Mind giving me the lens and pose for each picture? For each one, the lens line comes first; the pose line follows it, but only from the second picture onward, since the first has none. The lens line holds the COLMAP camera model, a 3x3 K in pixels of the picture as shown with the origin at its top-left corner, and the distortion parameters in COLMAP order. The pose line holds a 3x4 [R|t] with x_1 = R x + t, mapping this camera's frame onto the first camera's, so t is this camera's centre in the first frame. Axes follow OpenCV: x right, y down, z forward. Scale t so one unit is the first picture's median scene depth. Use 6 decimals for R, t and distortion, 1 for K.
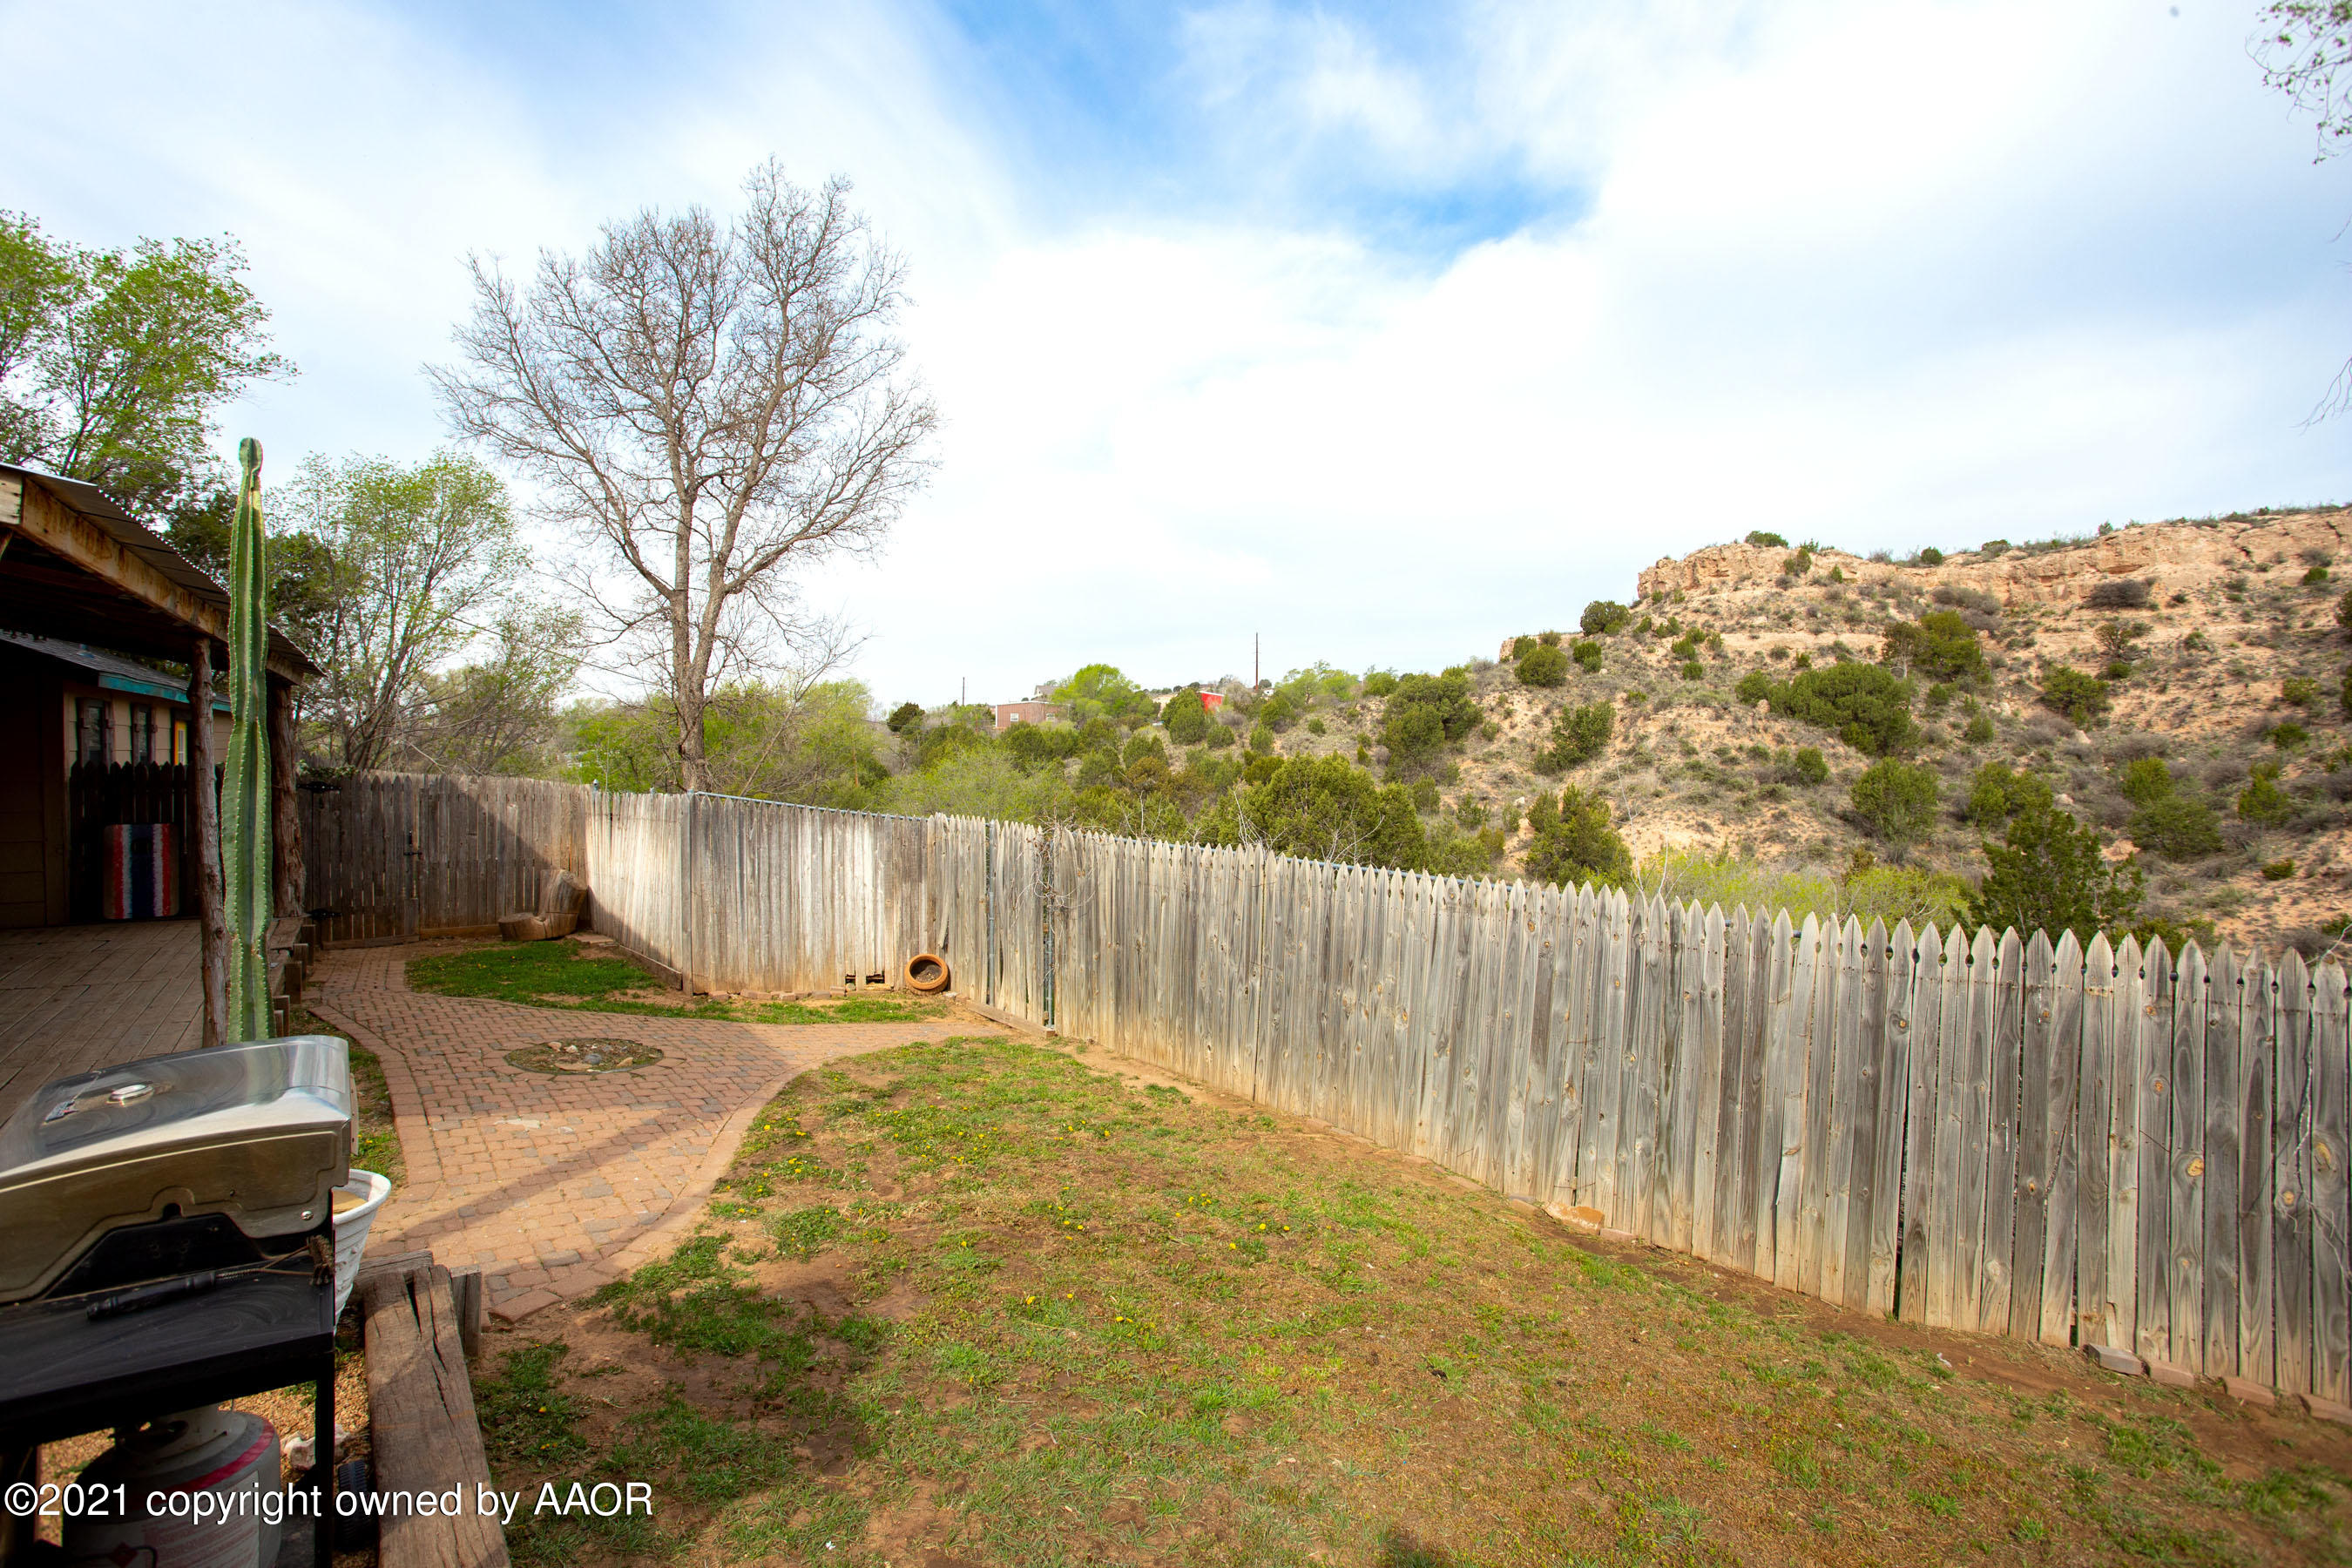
lens RADIAL K [[1156.7, 0, 1175.0], [0, 1156.7, 775.0], [0, 0, 1]] dist [-0.080442, 0.040015]
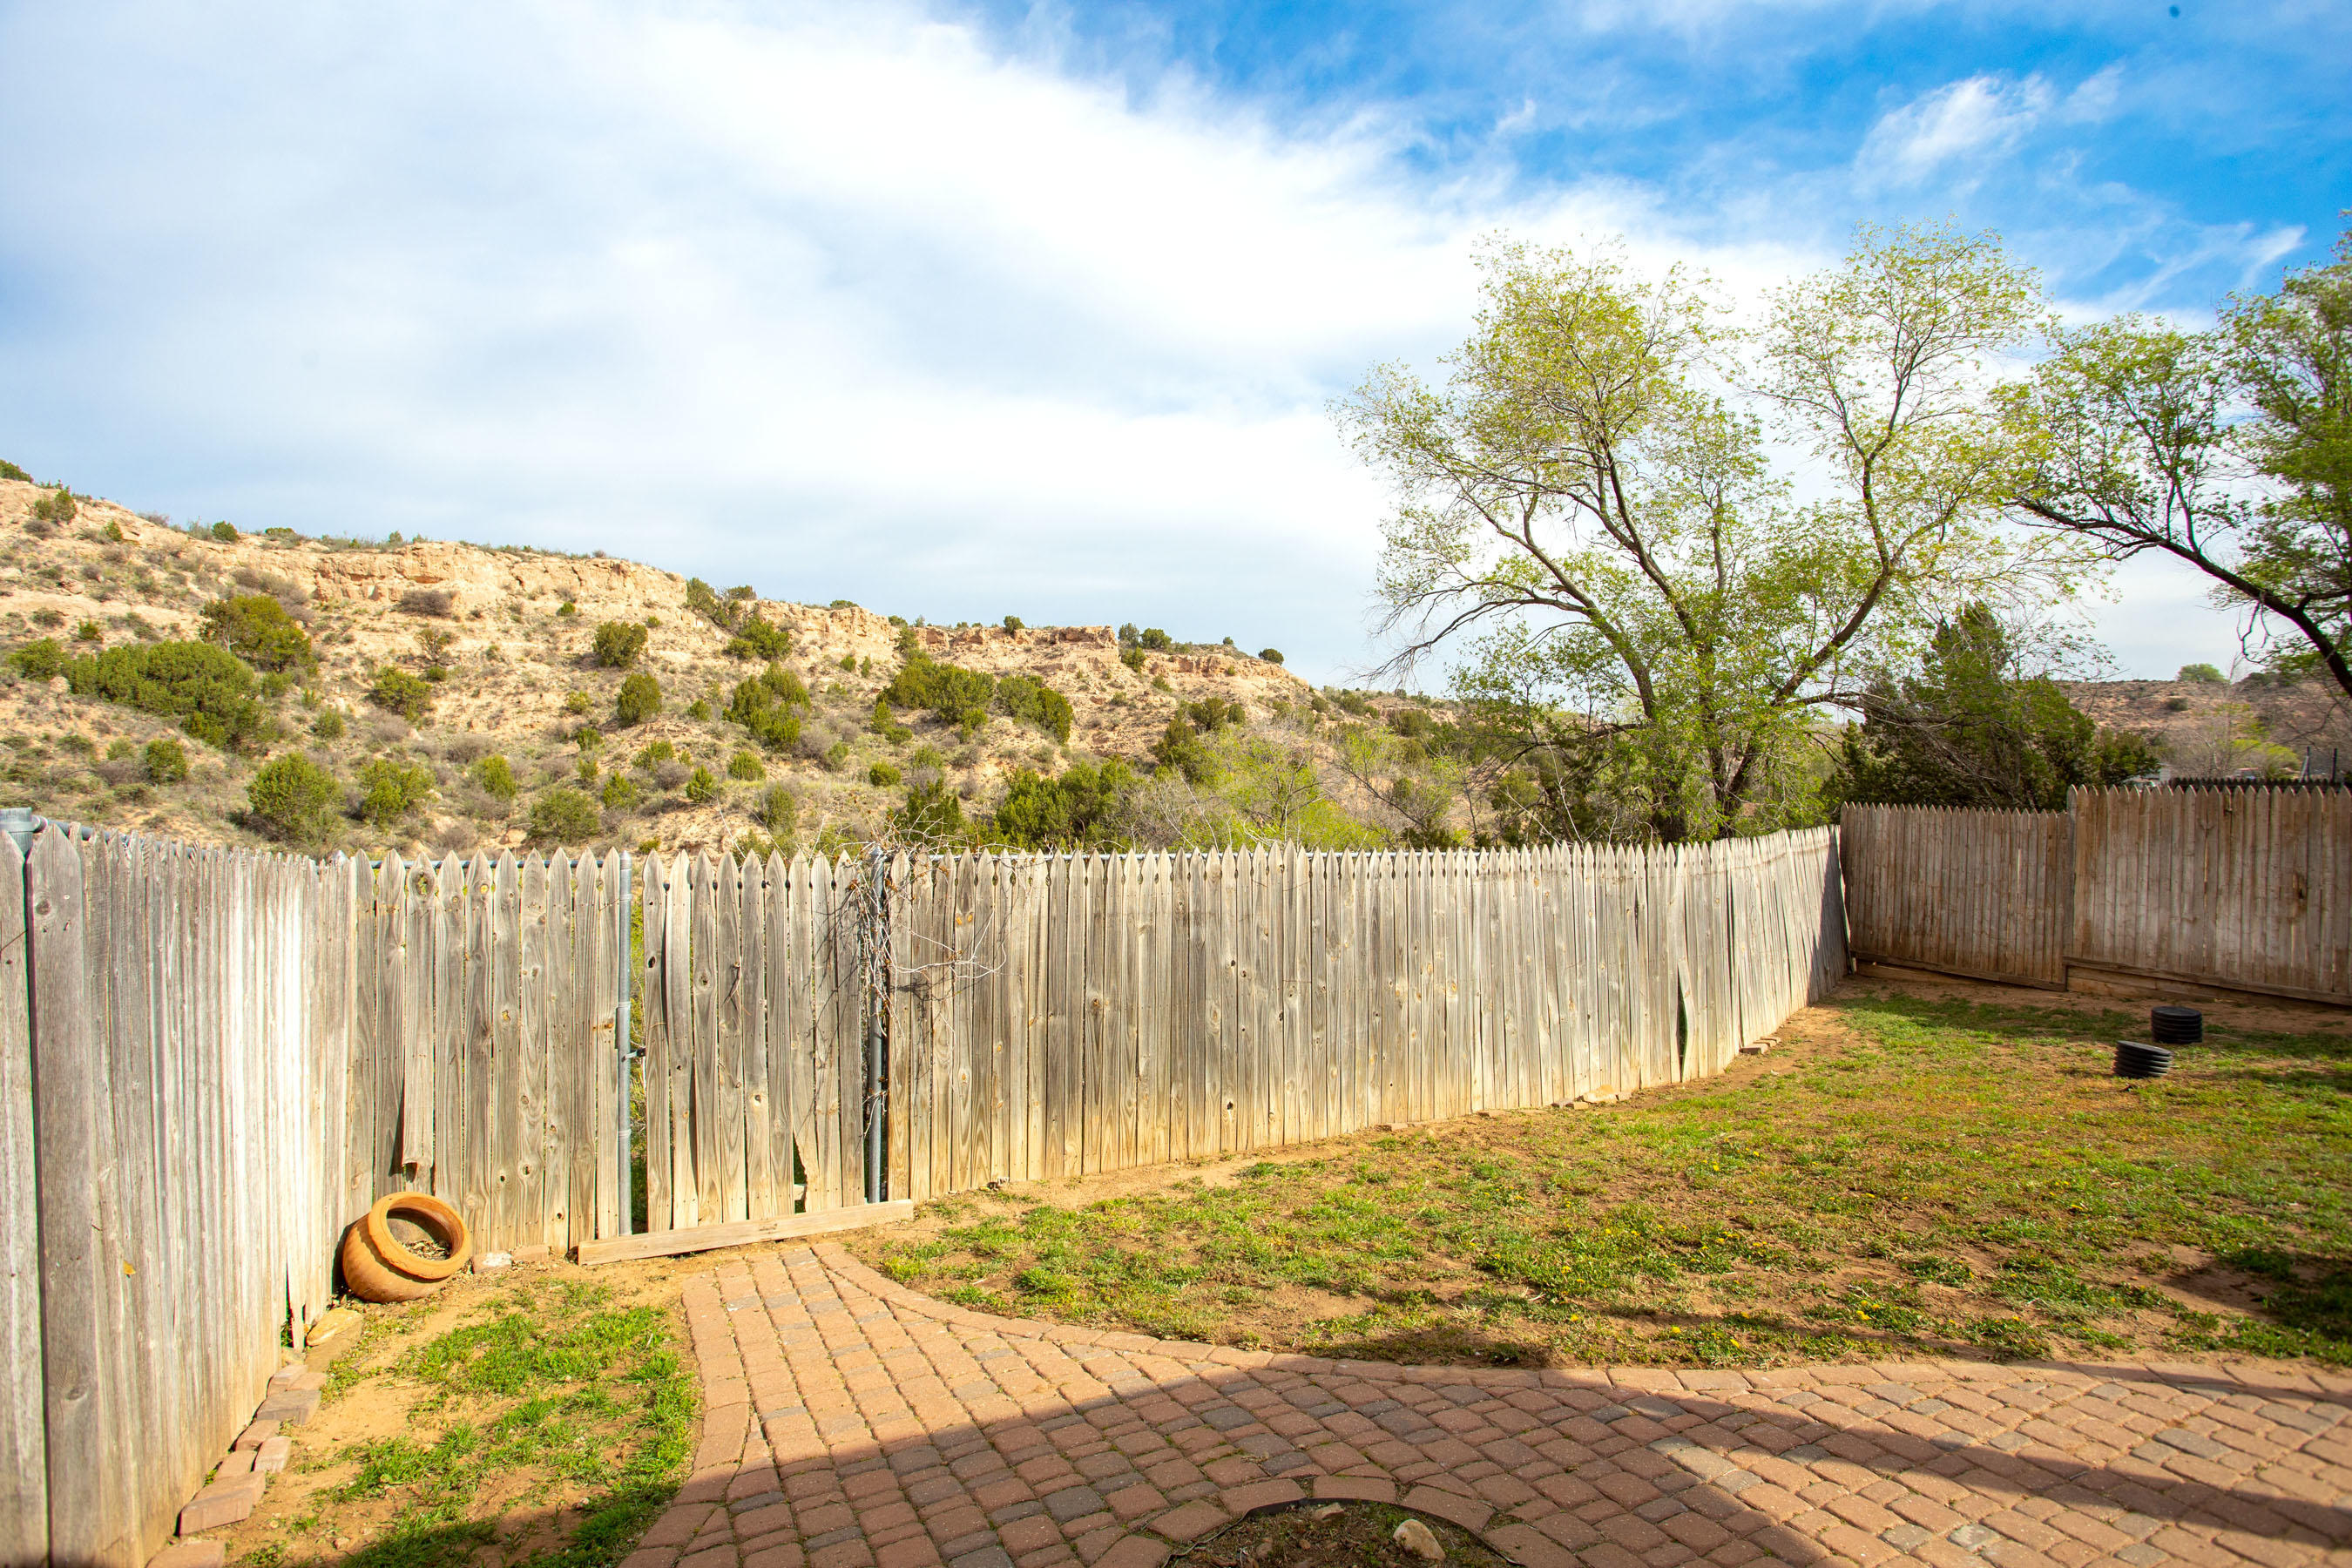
lens RADIAL K [[1156.7, 0, 1175.0], [0, 1156.7, 775.0], [0, 0, 1]] dist [-0.080442, 0.040015]
pose [[0.203430, -0.006644, 0.979067, -0.071476], [0.004659, 0.999972, 0.005818, 0.000611], [-0.979078, 0.003378, 0.203455, 0.084209]]
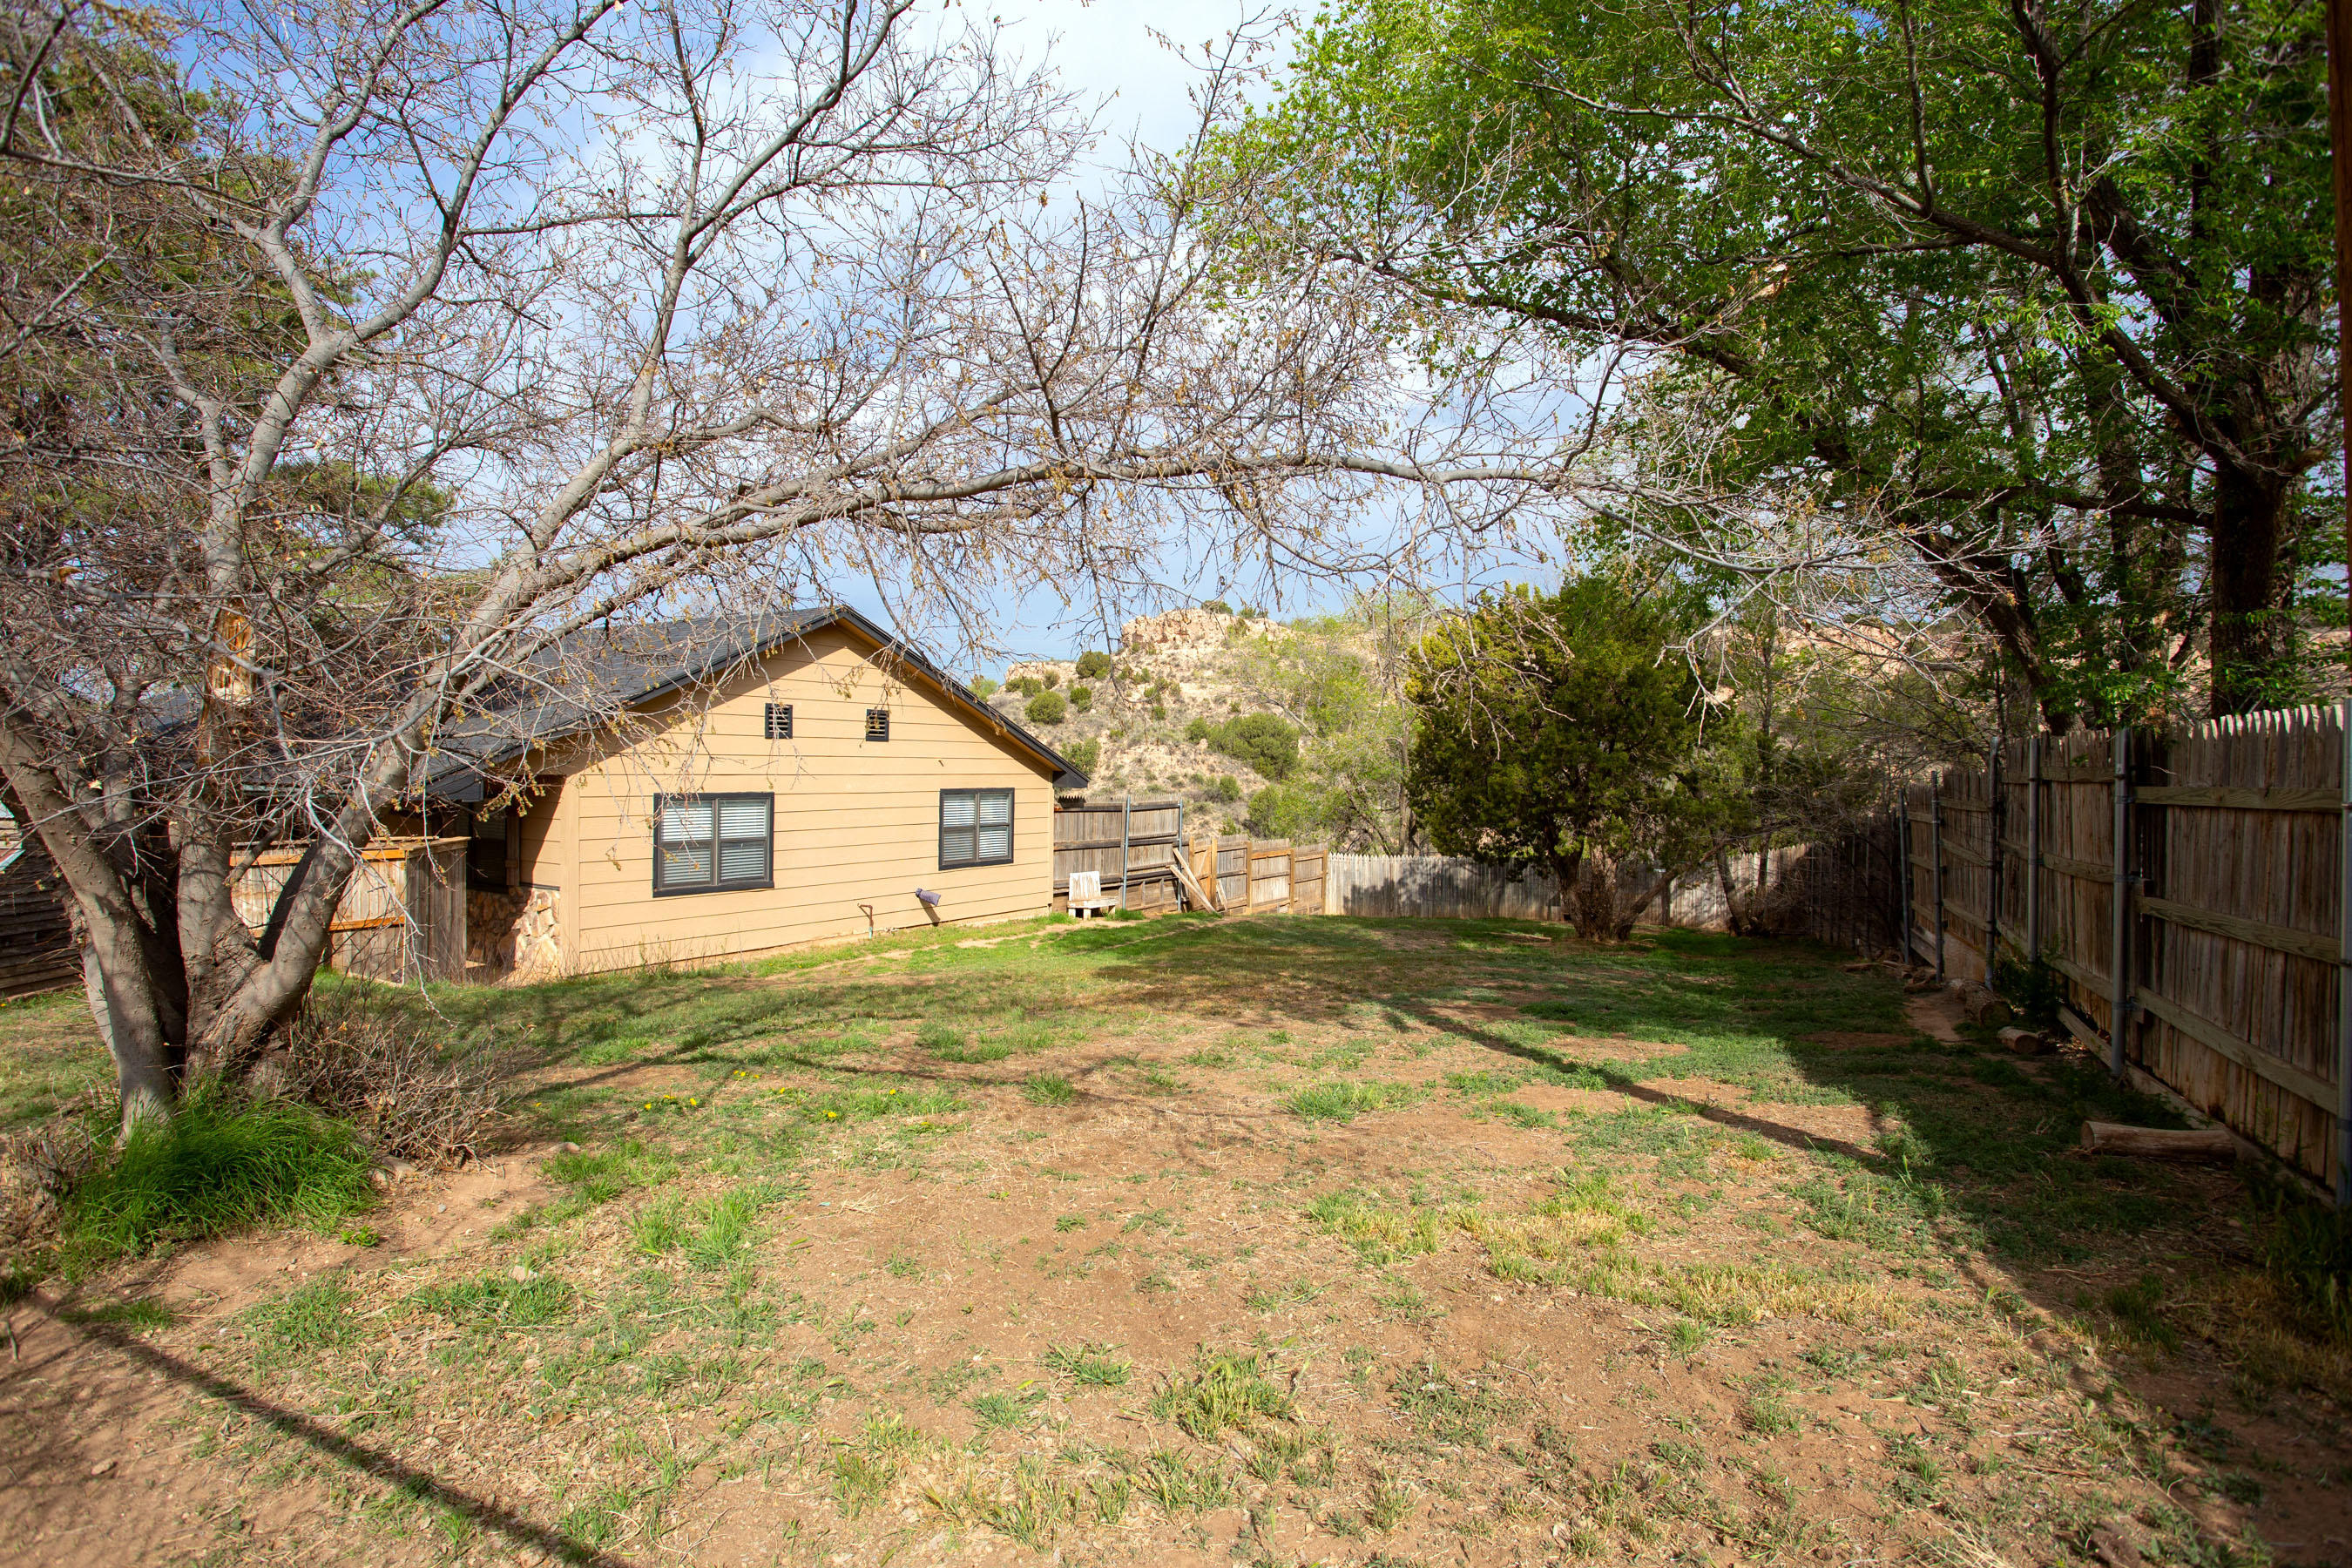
lens RADIAL K [[1220.7, 0, 1176.0], [0, 1220.7, 784.0], [0, 0, 1]] dist [-0.000065, -0.000005]
pose [[0.912763, -0.002789, 0.408480, -0.110006], [0.002784, 0.999996, 0.000608, -0.012044], [-0.408480, 0.000582, 0.912767, -0.317379]]
